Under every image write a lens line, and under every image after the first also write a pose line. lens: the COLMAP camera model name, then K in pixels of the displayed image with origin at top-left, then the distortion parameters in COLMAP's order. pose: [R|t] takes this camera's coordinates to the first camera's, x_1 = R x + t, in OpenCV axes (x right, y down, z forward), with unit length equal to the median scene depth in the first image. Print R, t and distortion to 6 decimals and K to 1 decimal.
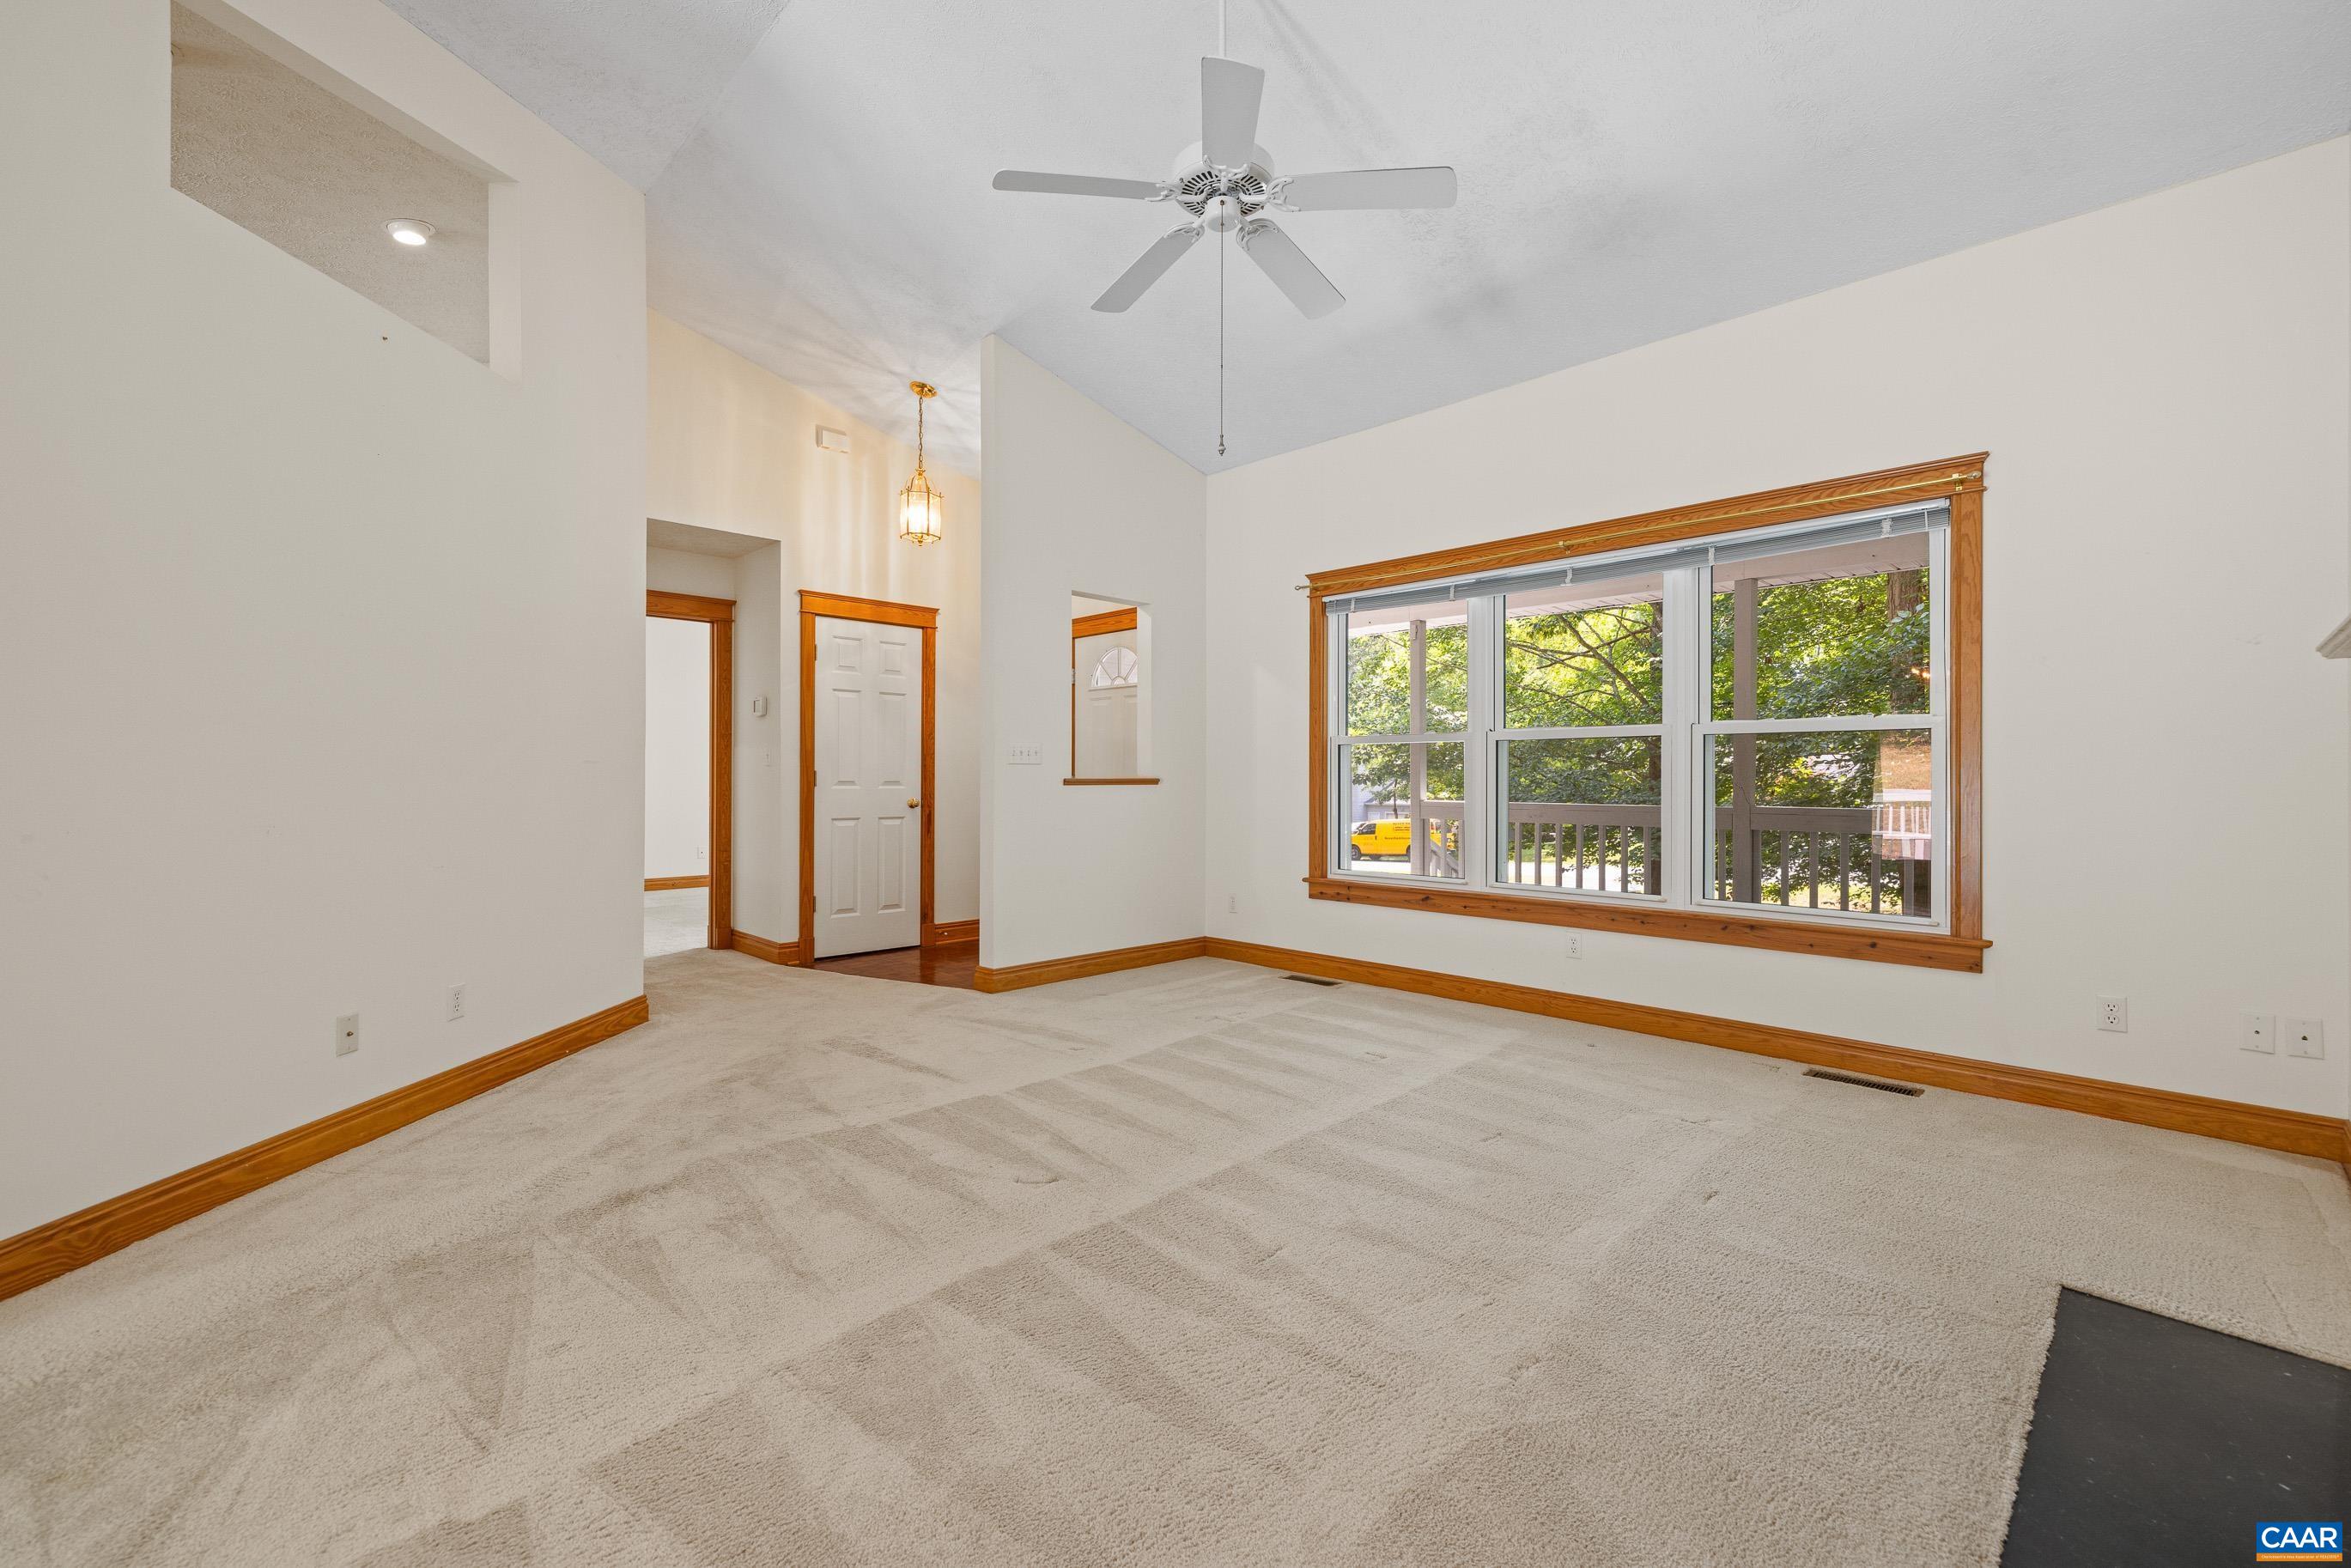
lens RADIAL K [[983.0, 0, 1173.1], [0, 983.0, 777.9], [0, 0, 1]] dist [-0.001559, 0.000121]
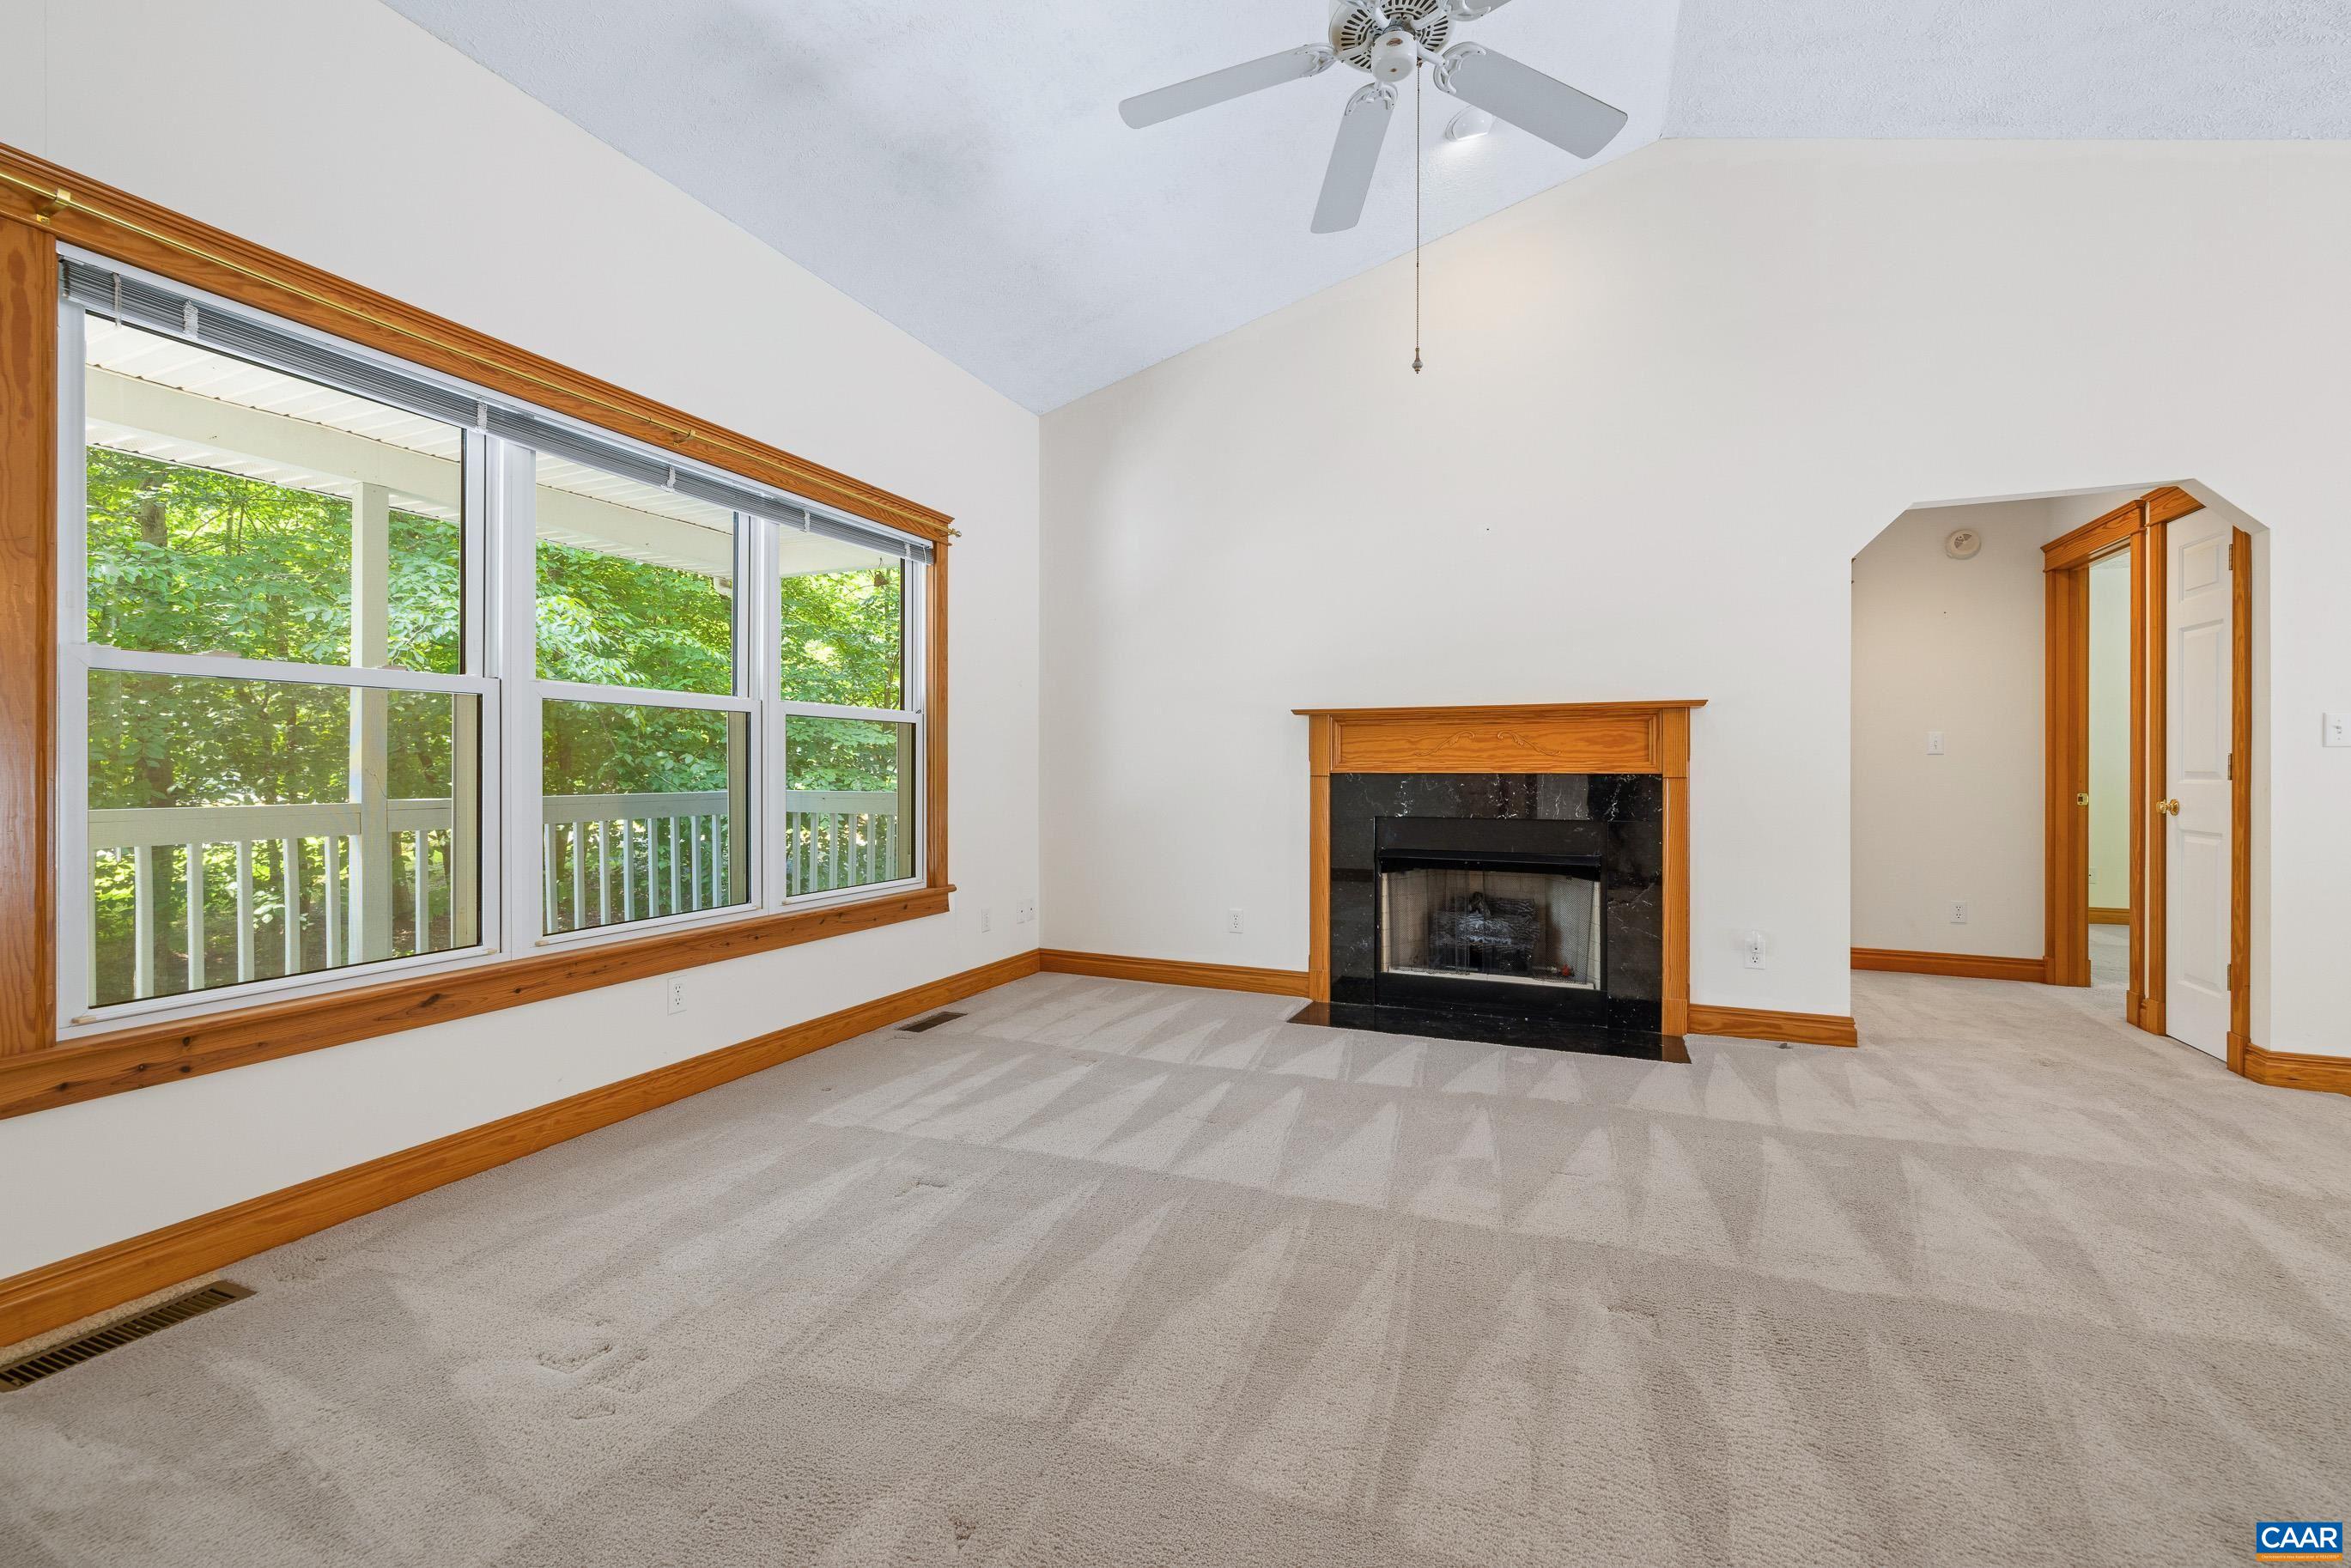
lens RADIAL K [[988.2, 0, 1178.6], [0, 988.2, 771.2], [0, 0, 1]] dist [0.001533, 0.000103]
pose [[-0.384881, -0.006721, 0.922942, -0.390898], [-0.003498, 0.999977, 0.005823, 0.001357], [-0.922960, -0.000987, -0.384895, 0.919945]]
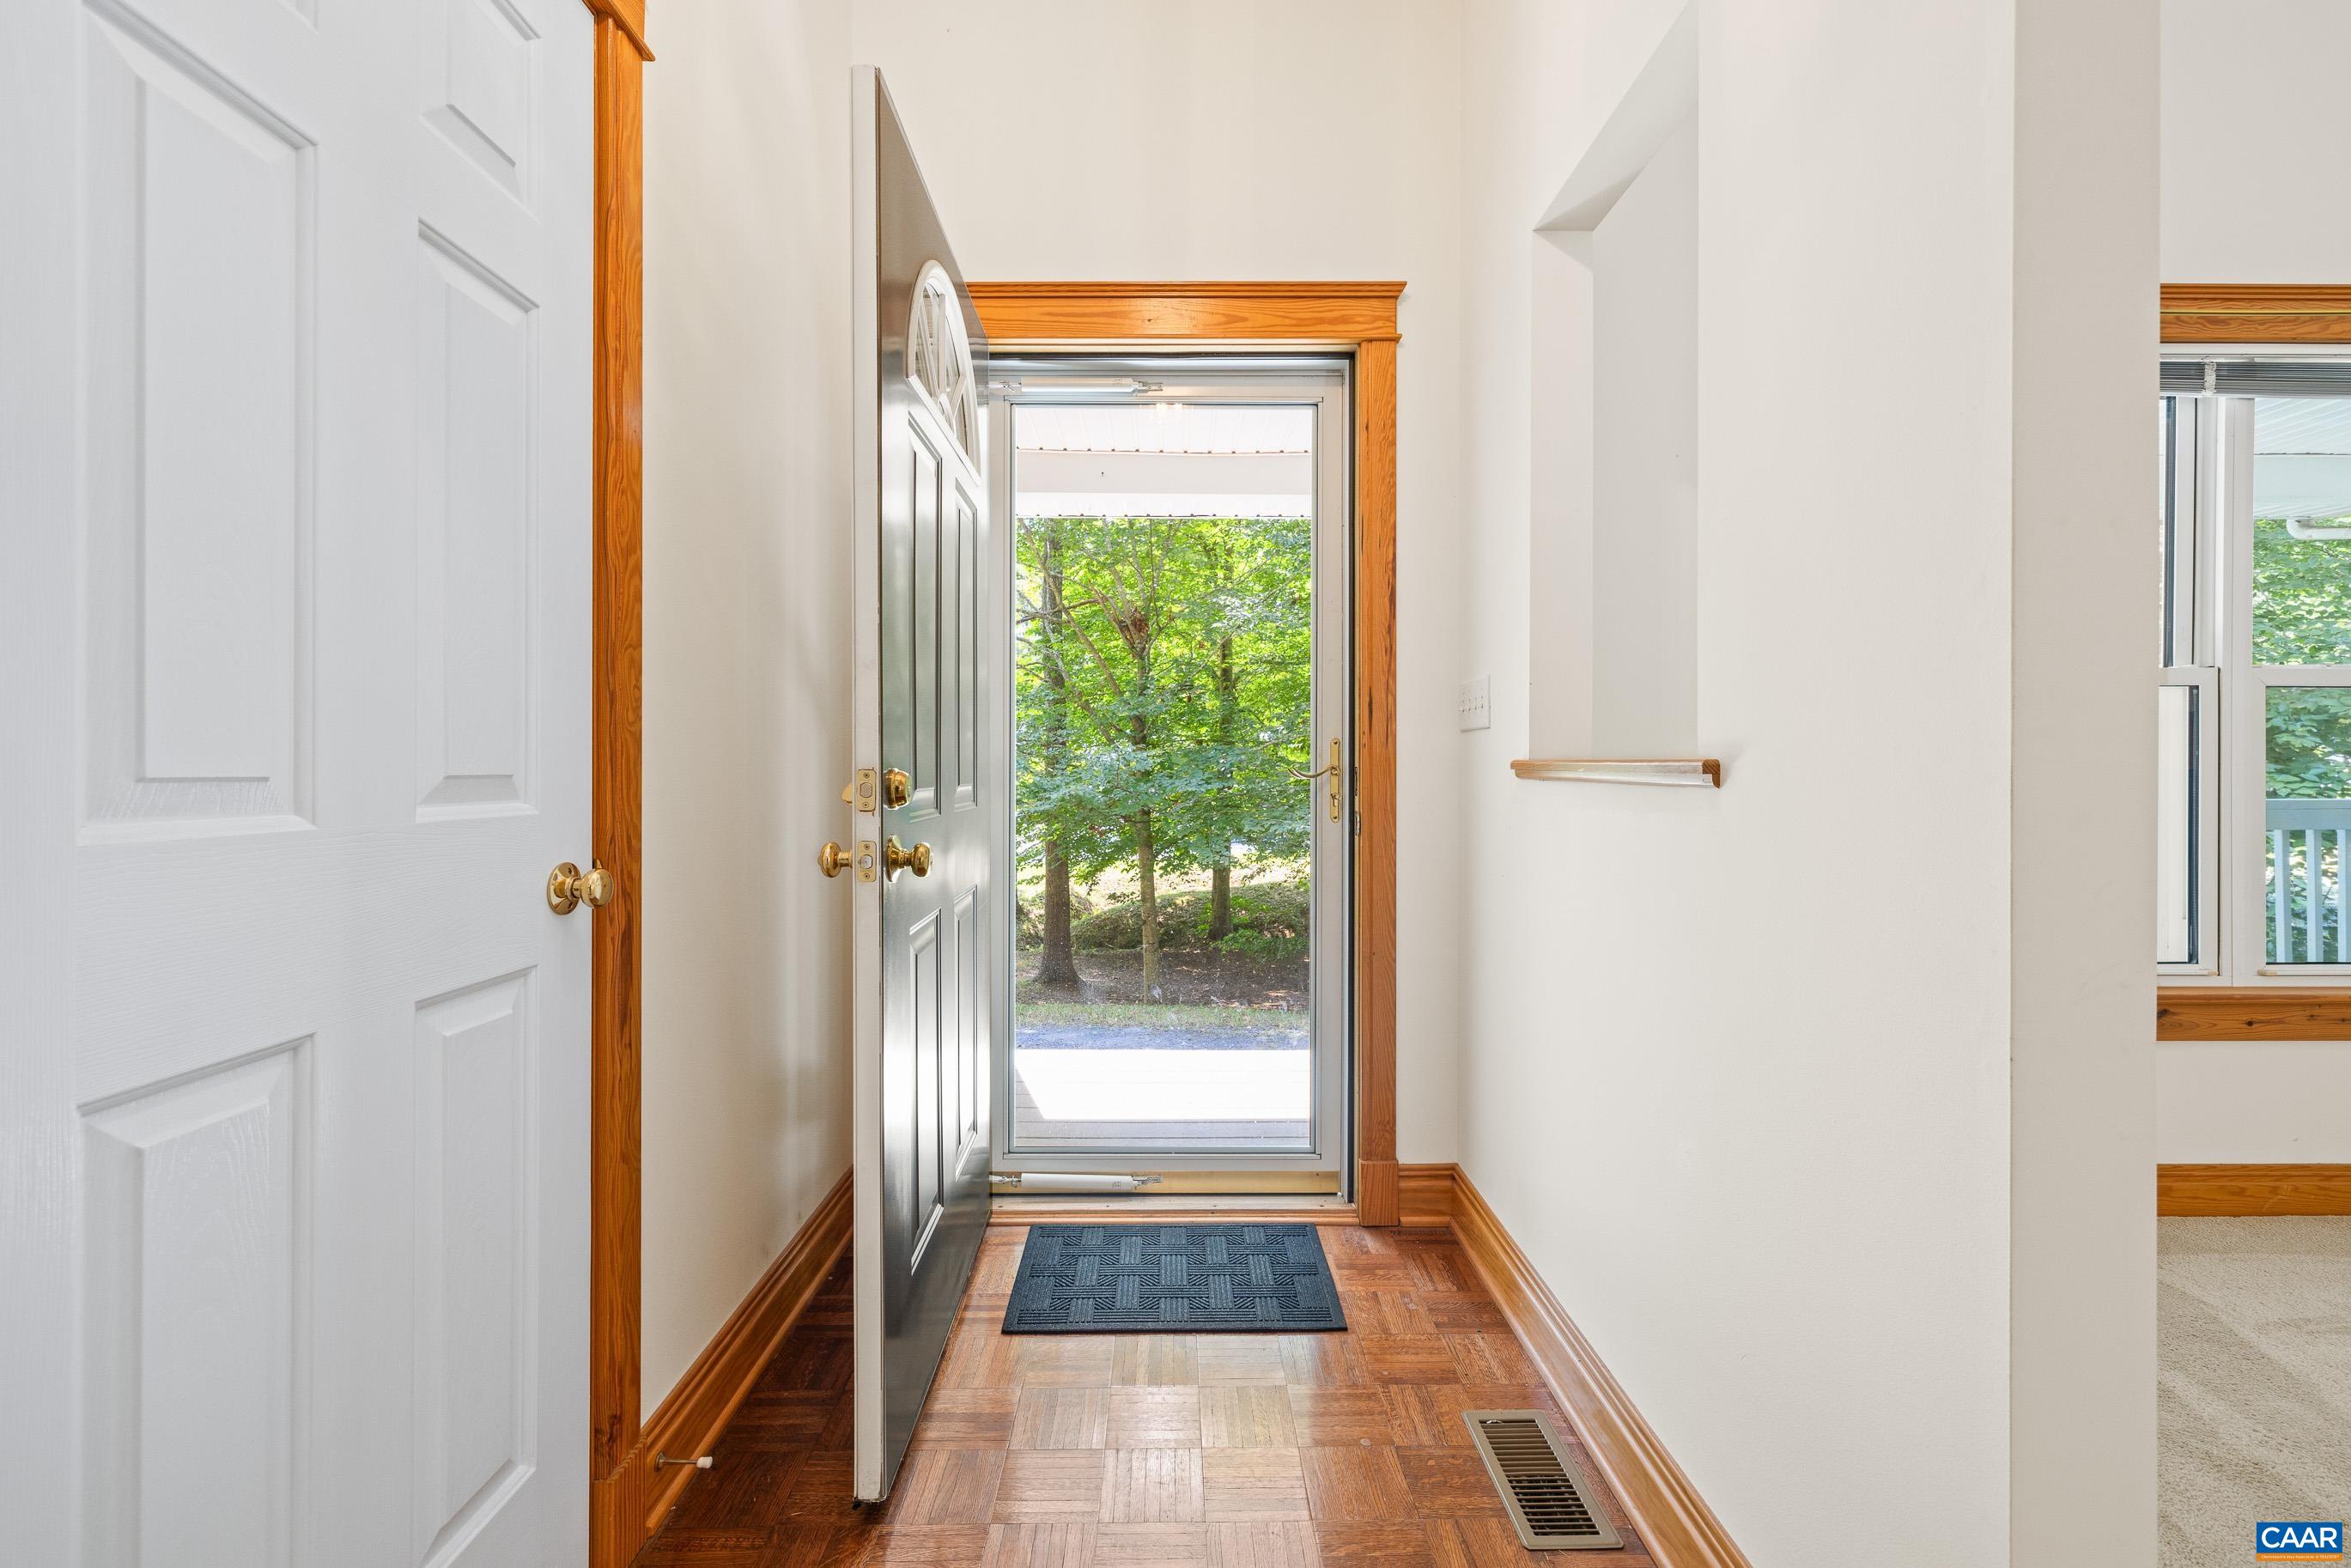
lens RADIAL K [[999.7, 0, 1174.6], [0, 999.7, 772.9], [0, 0, 1]] dist [0.000579, 0.000046]
pose [[0.693532, -0.006131, 0.720400, -0.458252], [0.001223, 0.999972, 0.007333, 0.002379], [-0.720425, -0.004205, 0.693520, 1.101867]]
